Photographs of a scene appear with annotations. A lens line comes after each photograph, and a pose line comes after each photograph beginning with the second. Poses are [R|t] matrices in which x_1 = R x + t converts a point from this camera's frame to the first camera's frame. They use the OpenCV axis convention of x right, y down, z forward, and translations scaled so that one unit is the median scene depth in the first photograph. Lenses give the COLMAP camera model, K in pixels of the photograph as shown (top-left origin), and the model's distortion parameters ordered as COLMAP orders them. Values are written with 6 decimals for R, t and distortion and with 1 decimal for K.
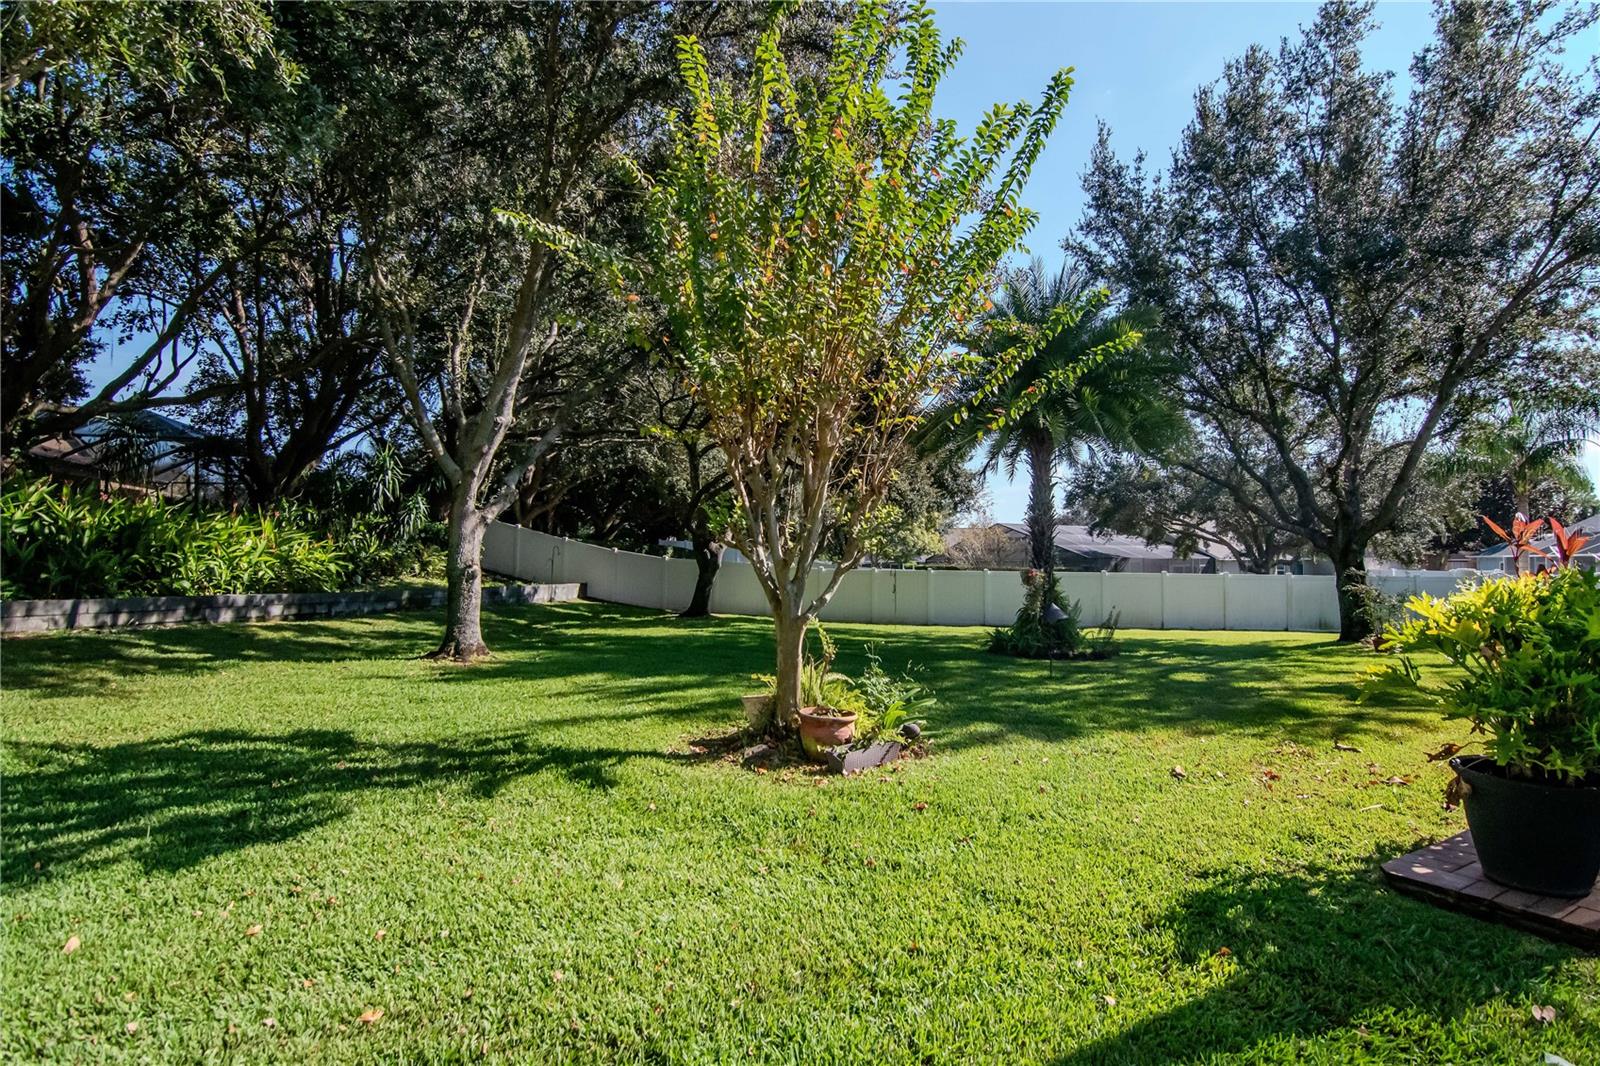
lens RADIAL K [[787.8, 0, 800.0], [0, 787.8, 533.0], [0, 0, 1]] dist [-0.001836, -0.013134]
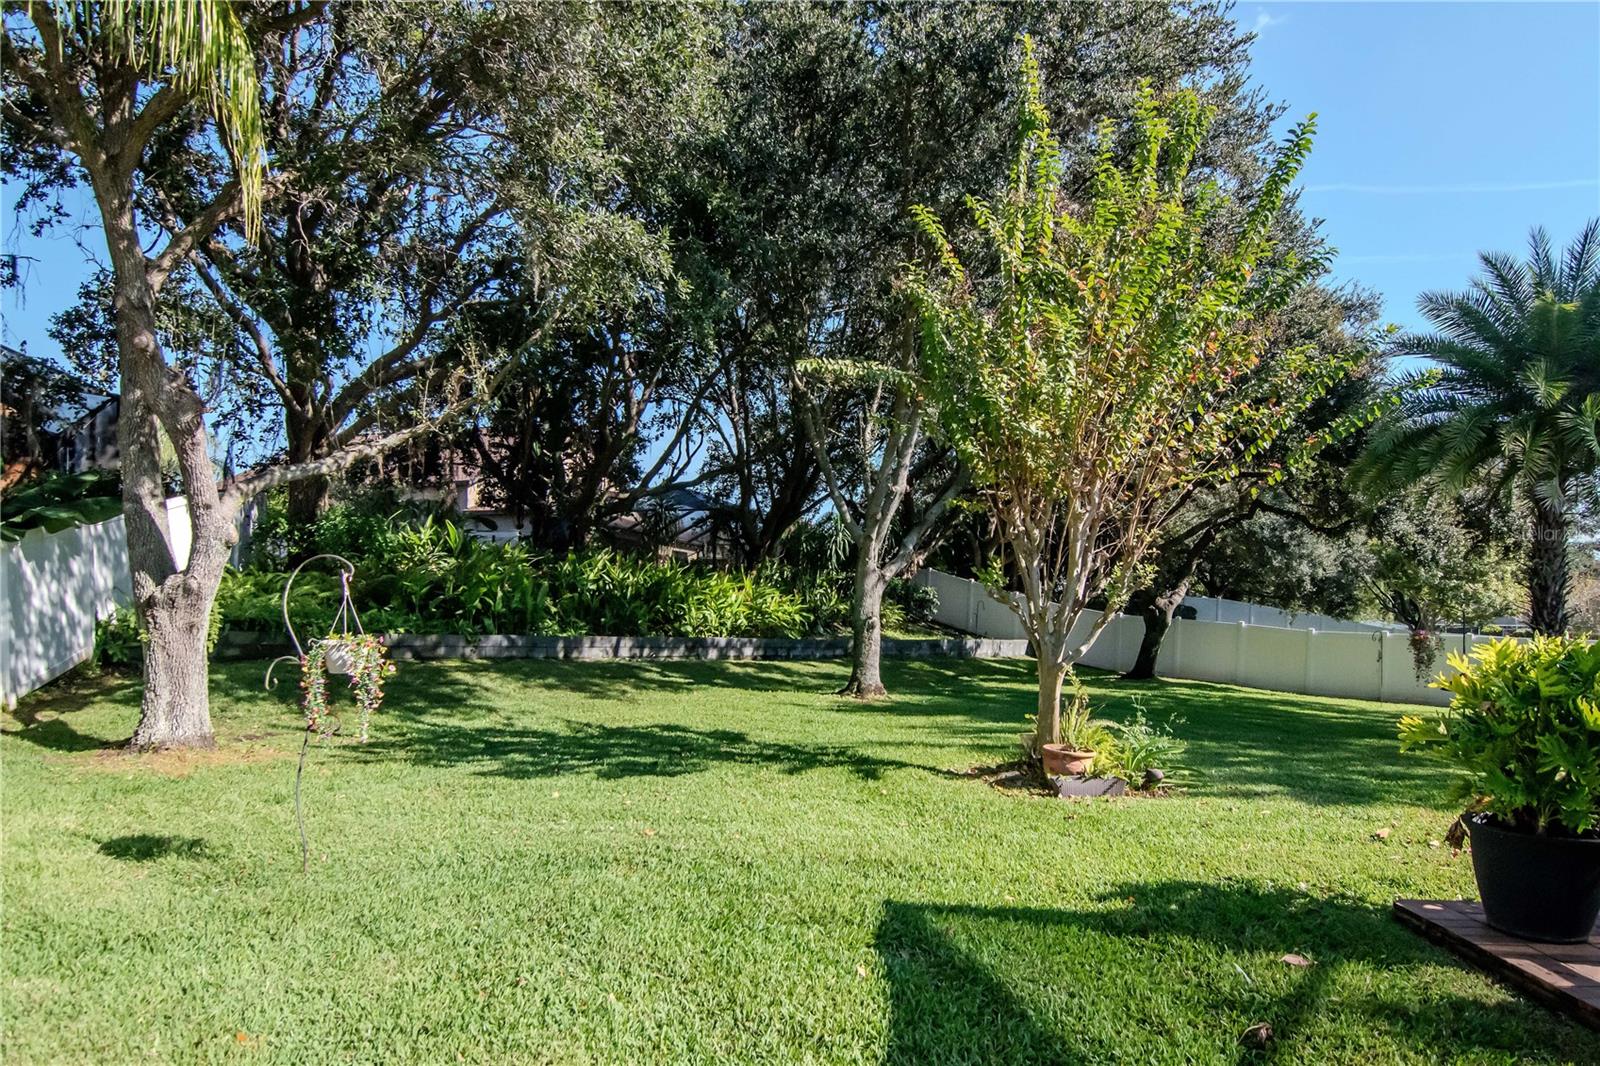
lens RADIAL K [[867.2, 0, 801.0], [0, 867.2, 616.6], [0, 0, 1]] dist [-0.000734, -0.000219]
pose [[0.838199, 0.016634, -0.545111, 0.155251], [0.002149, 0.999426, 0.033803, -0.002282], [0.545361, -0.029505, 0.837682, -0.101139]]
